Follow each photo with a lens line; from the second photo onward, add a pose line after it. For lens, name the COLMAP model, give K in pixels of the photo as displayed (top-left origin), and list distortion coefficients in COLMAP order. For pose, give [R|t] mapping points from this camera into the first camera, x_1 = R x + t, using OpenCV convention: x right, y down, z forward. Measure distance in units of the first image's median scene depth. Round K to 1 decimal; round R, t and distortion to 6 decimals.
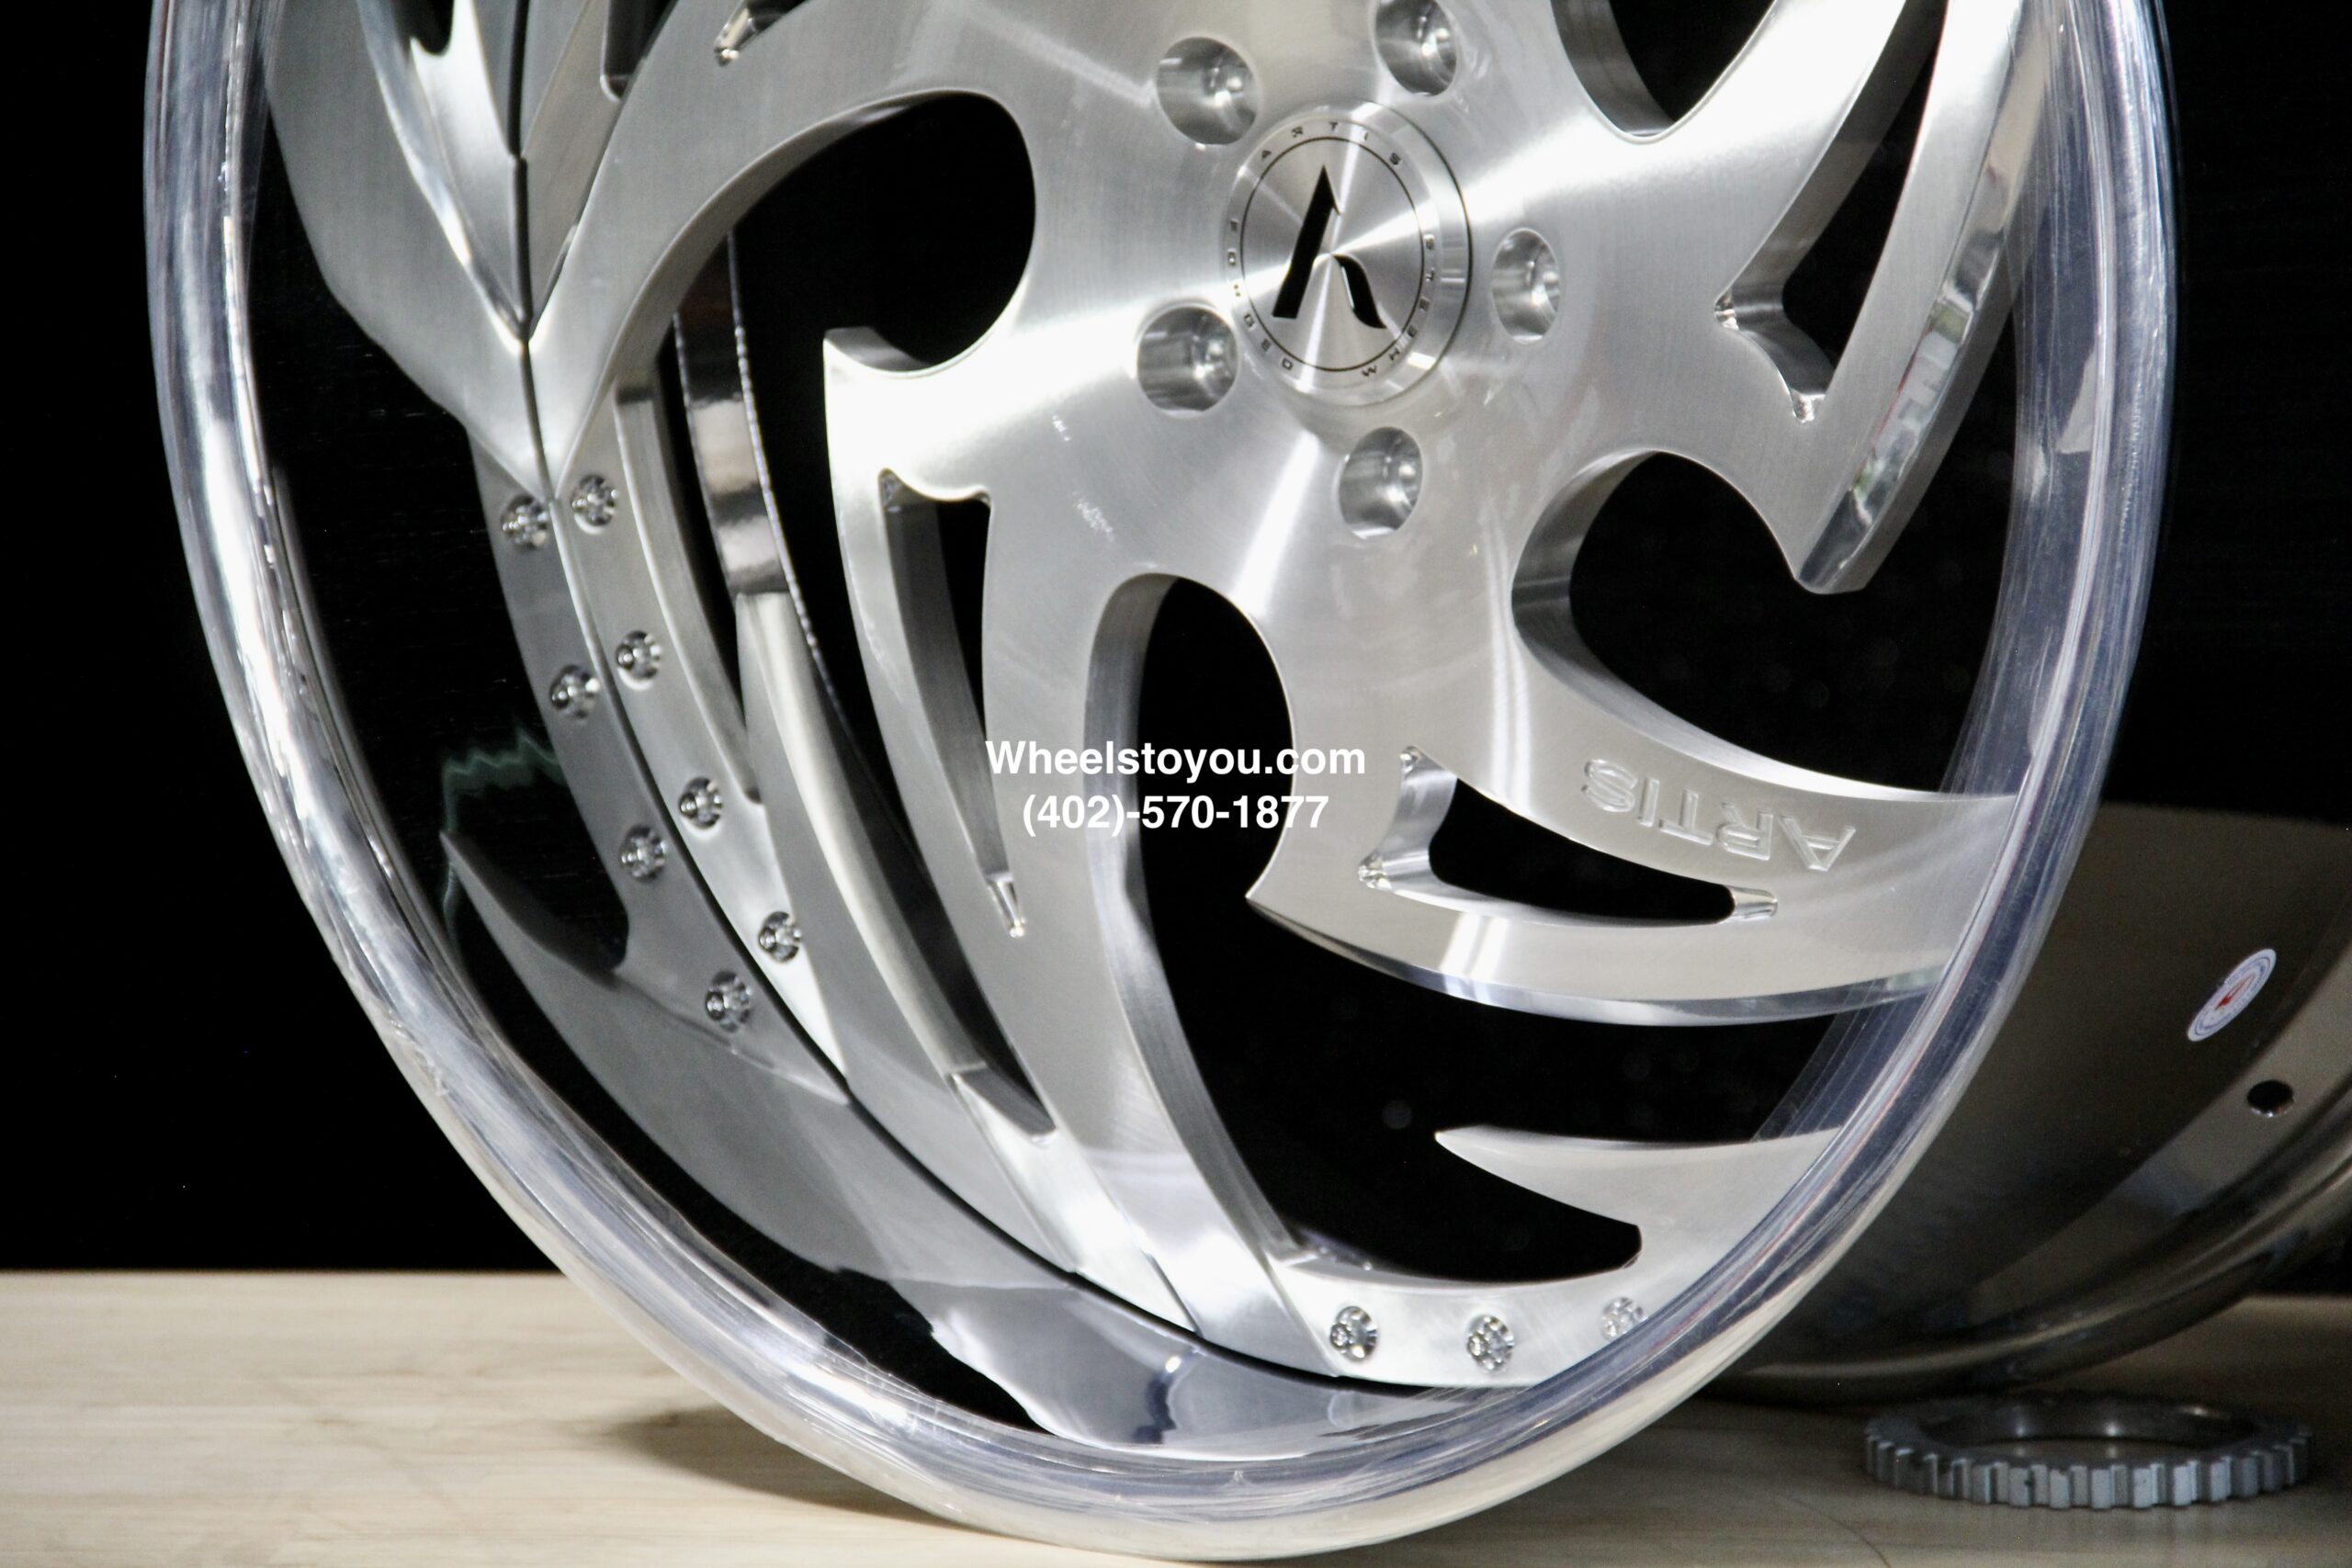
lens RADIAL K [[11195.2, 0, 1224.8], [0, 11195.2, 802.1], [0, 0, 1]] dist [1.224898, 0.000000]
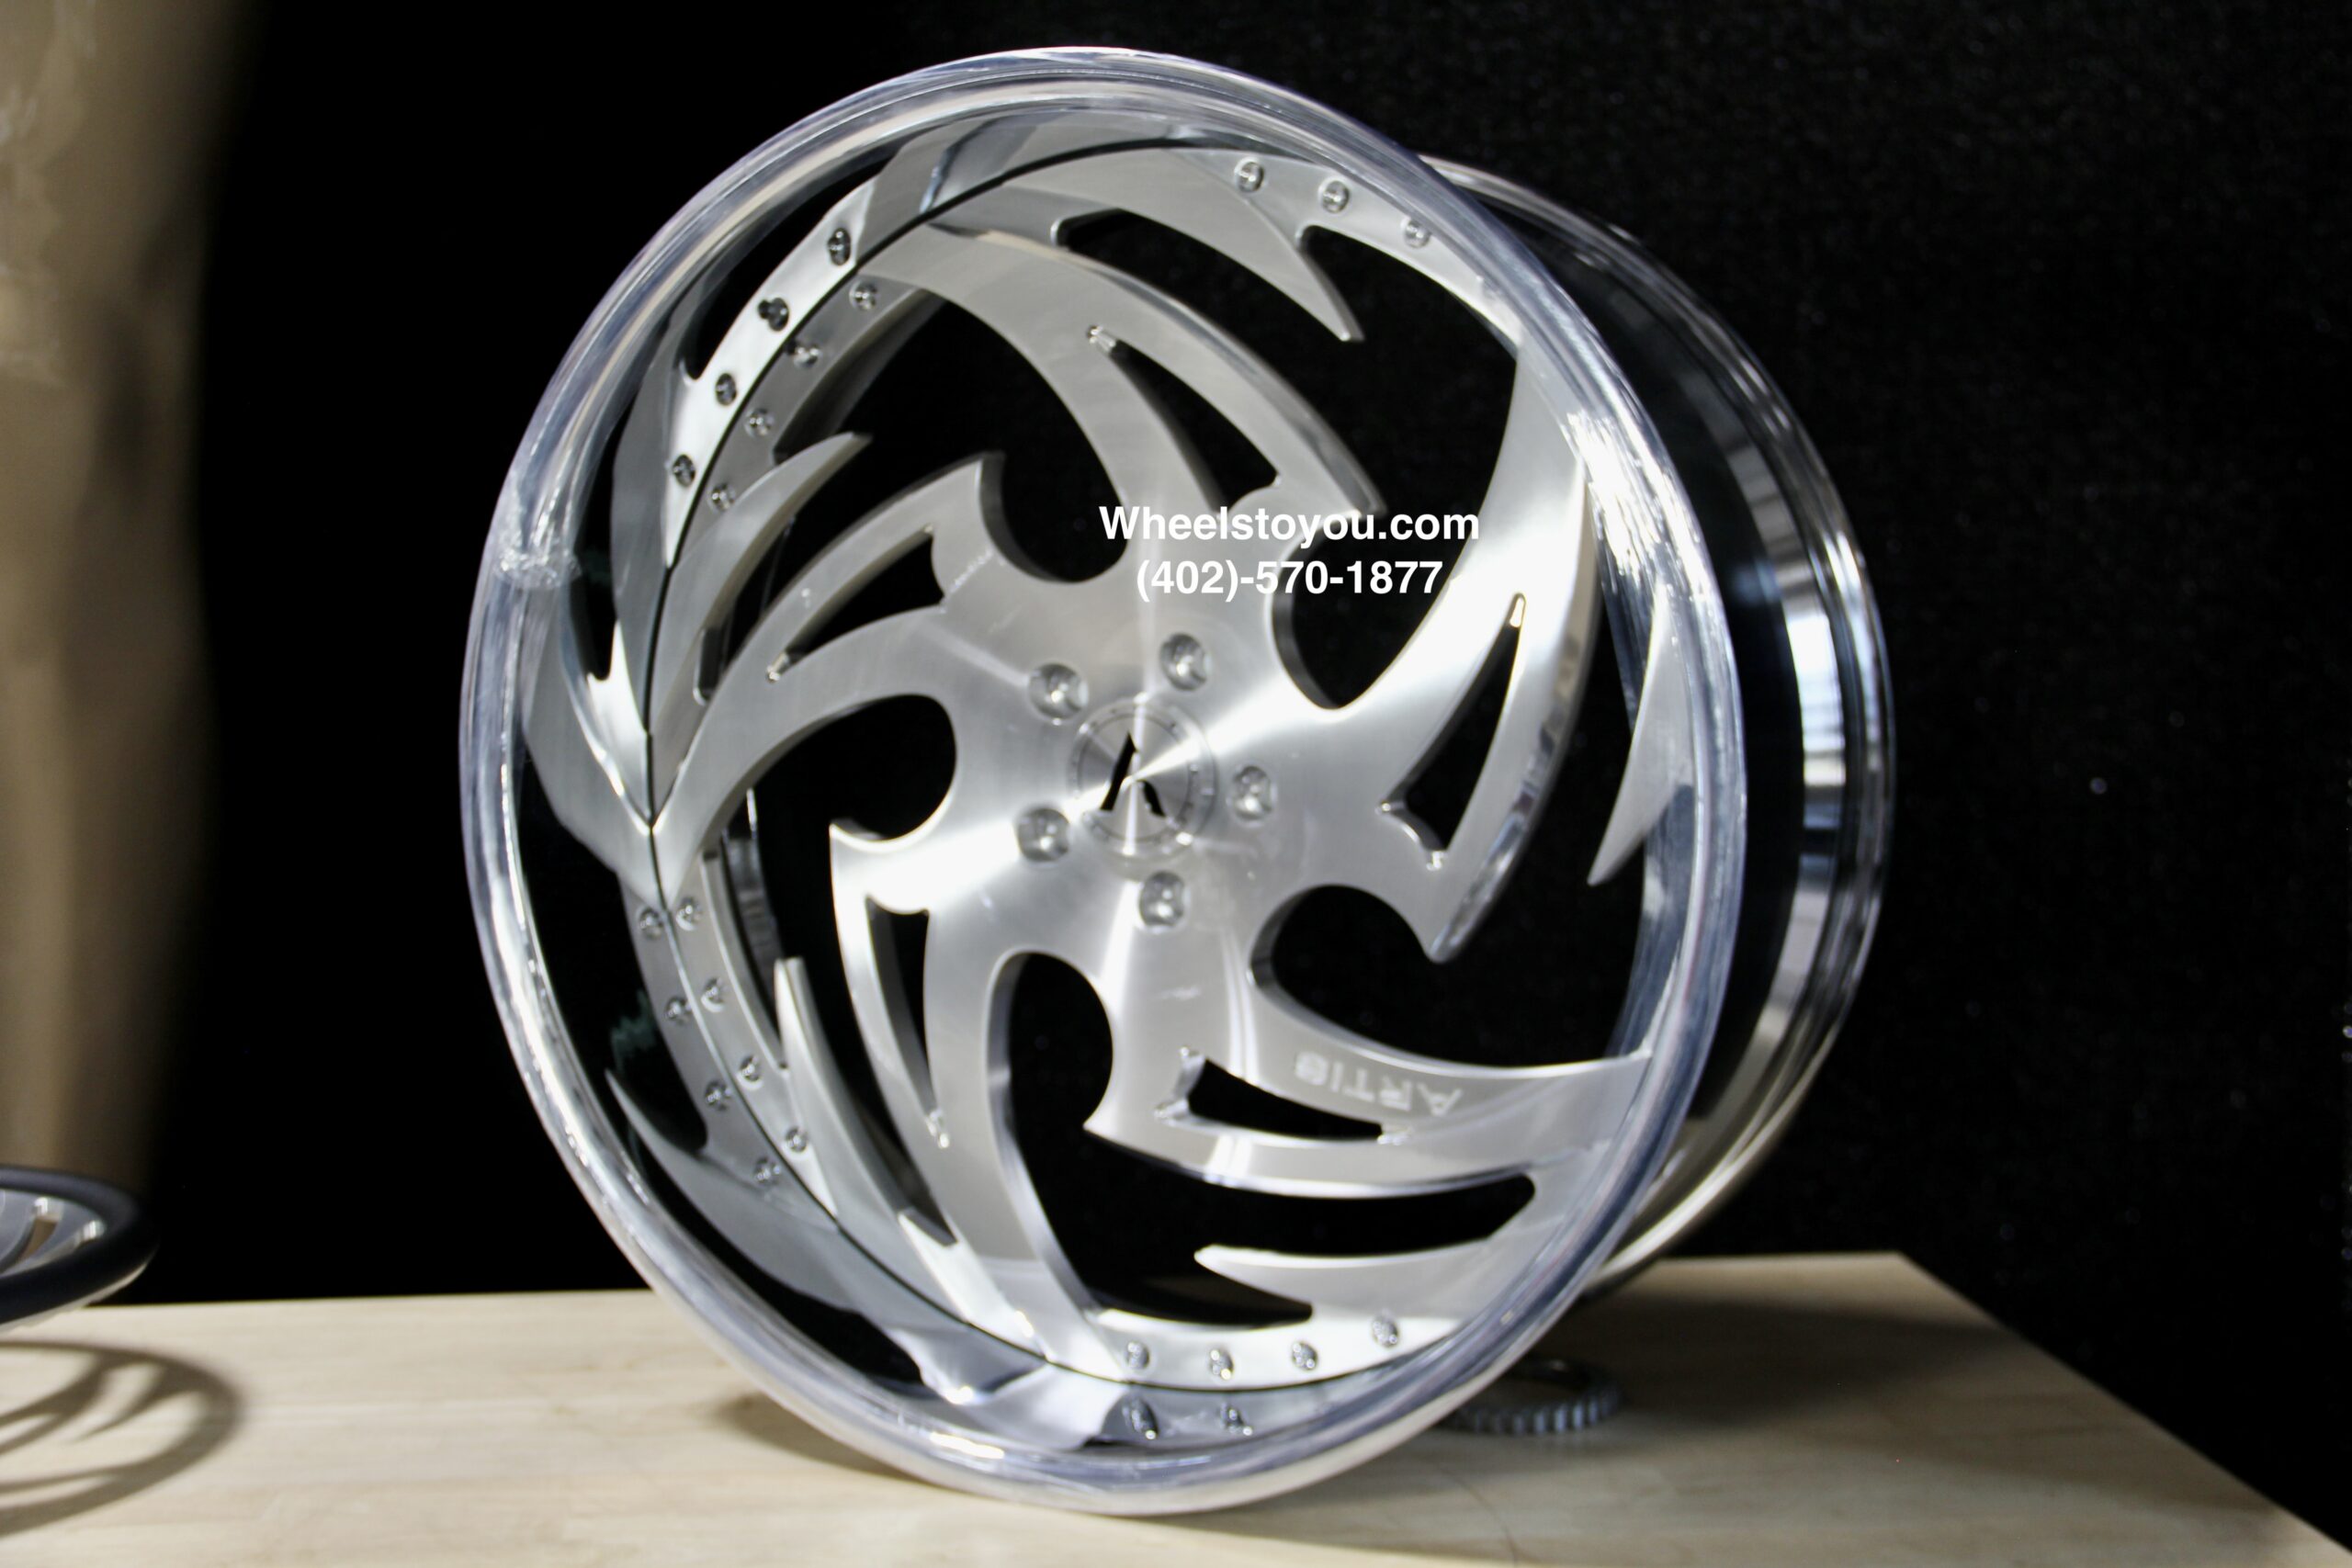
lens RADIAL K [[2889.8, 0, 1177.6], [0, 2889.8, 785.4], [0, 0, 1]] dist [0.061144, 0.000000]
pose [[0.977569, -0.010282, 0.210363, -0.082534], [0.020236, 0.998772, -0.045222, -0.025557], [-0.209640, 0.048464, 0.976577, 0.528224]]
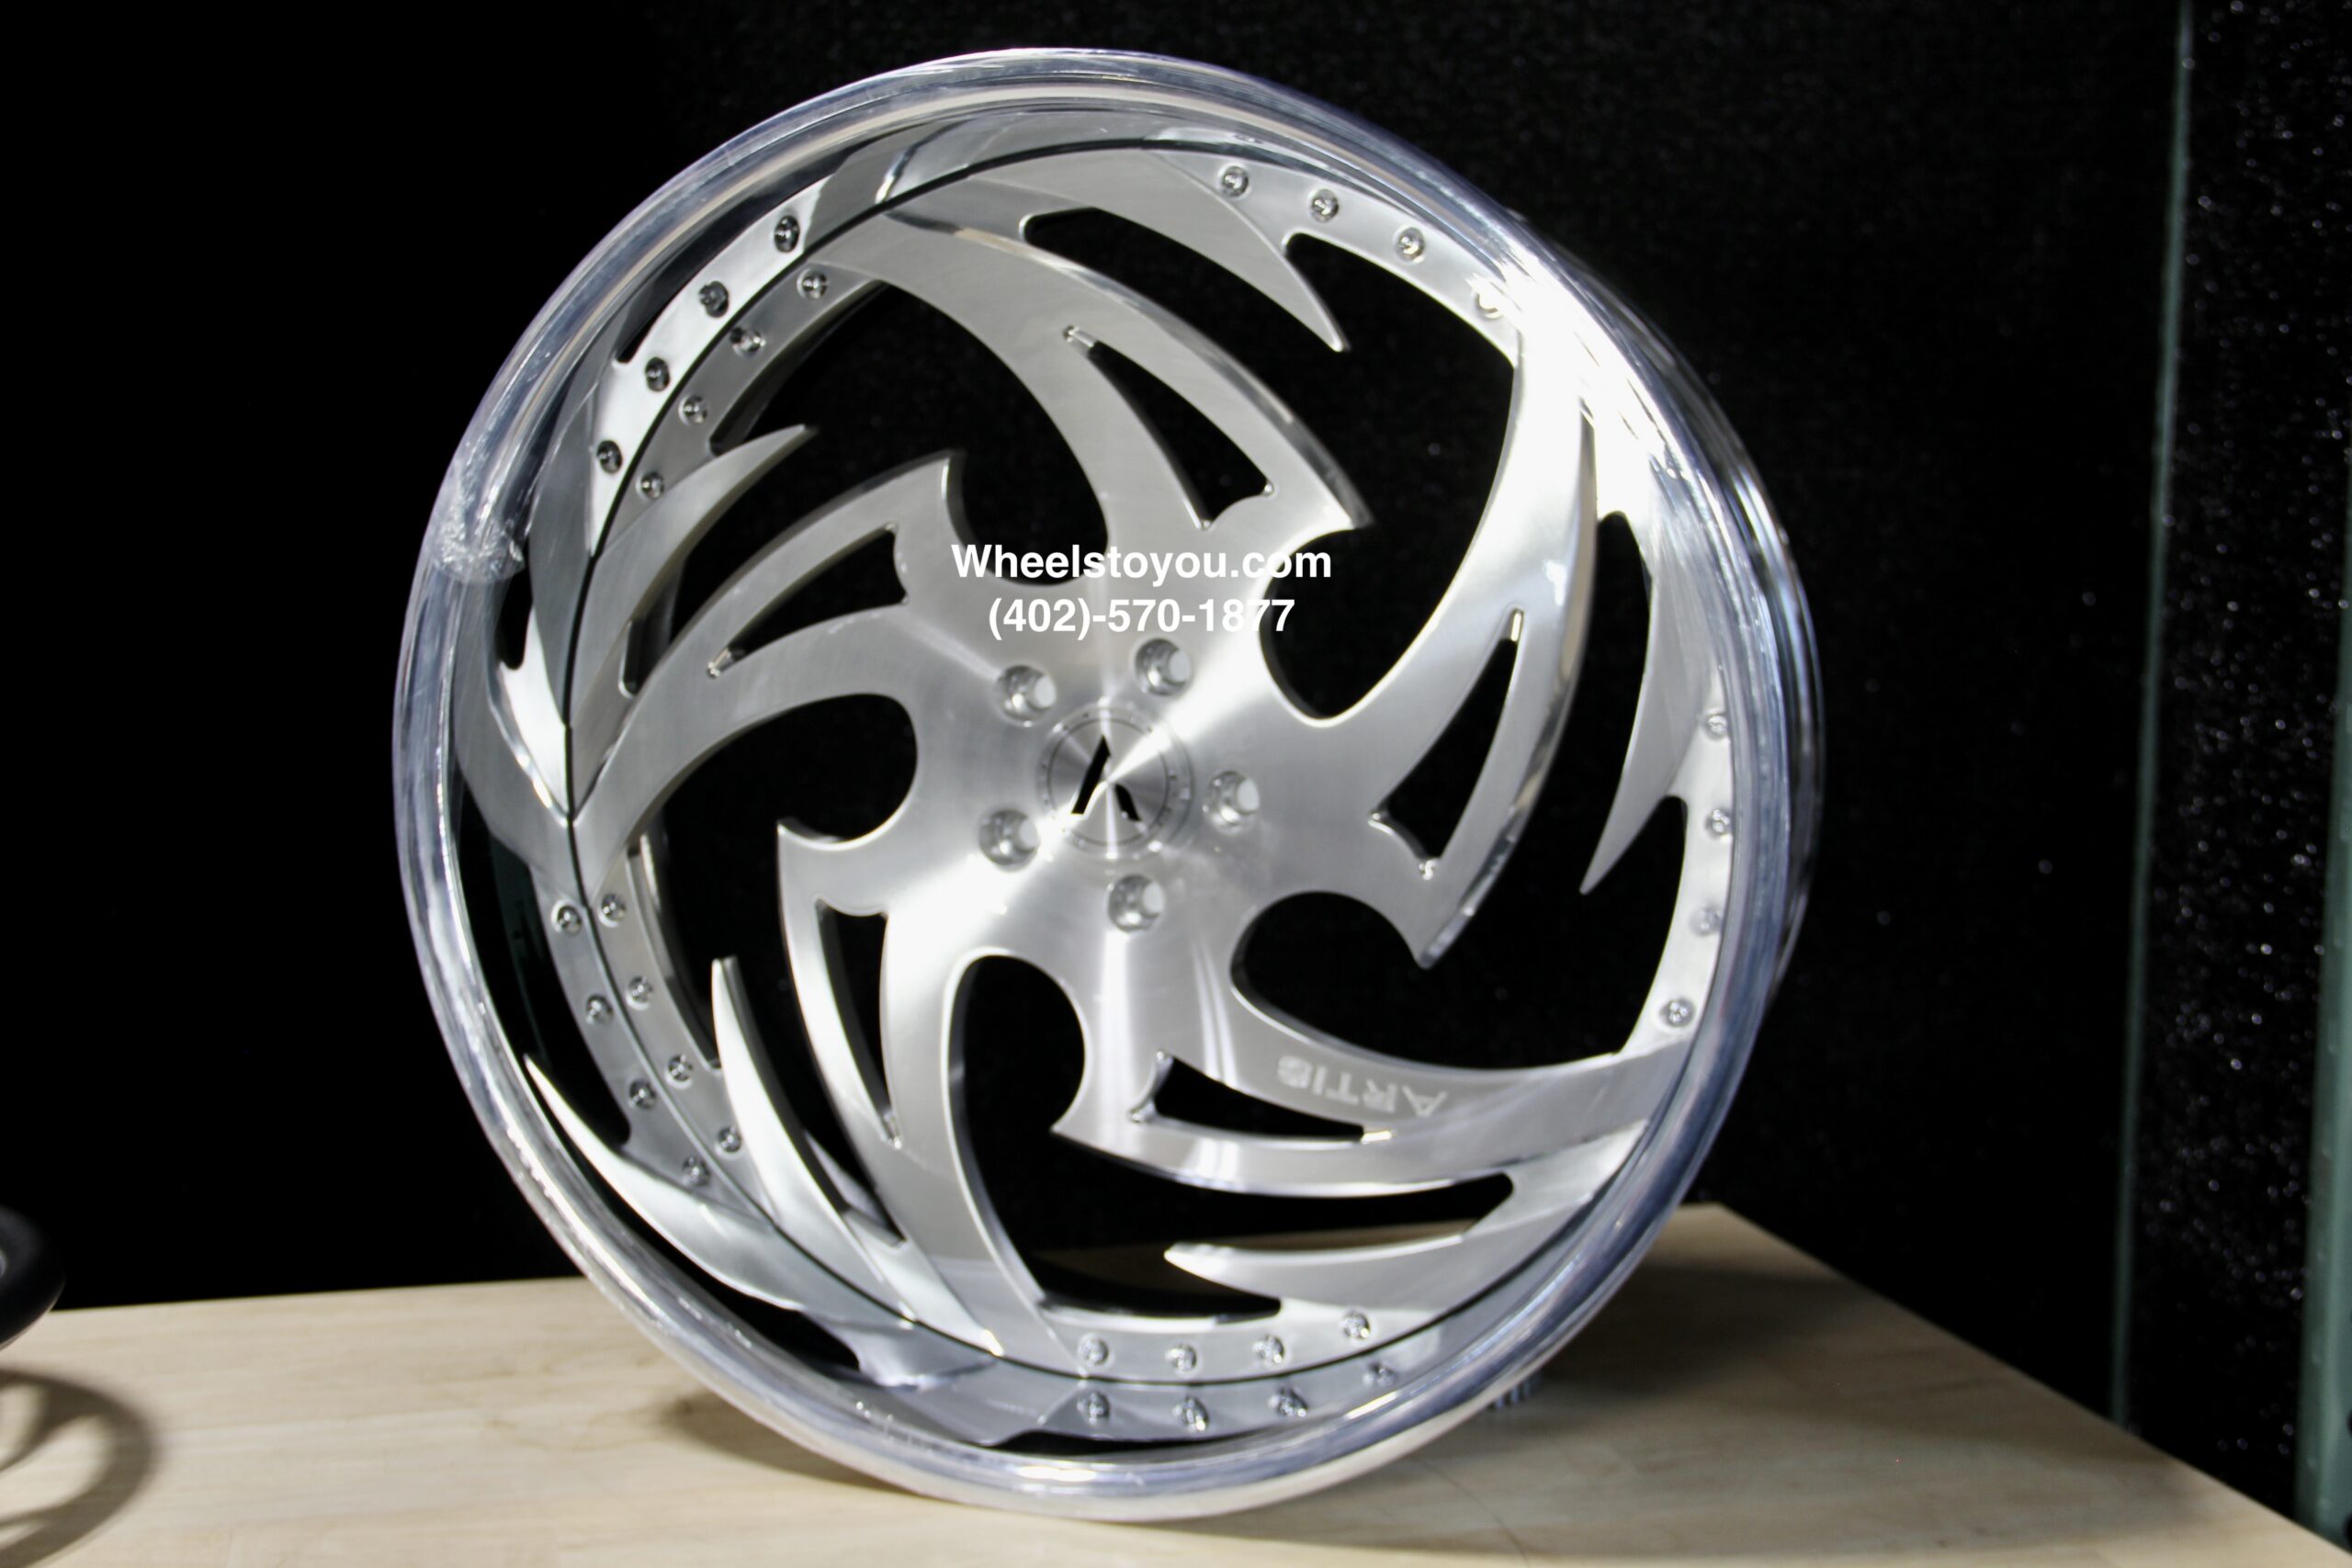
lens RADIAL K [[2687.8, 0, 1175.0], [0, 2687.8, 790.8], [0, 0, 1]] dist [0.020792, 0.000000]
pose [[0.927516, -0.019803, 0.373258, -0.143202], [0.022785, 0.999734, -0.003577, -0.044929], [-0.373088, 0.011823, 0.927720, 0.579815]]
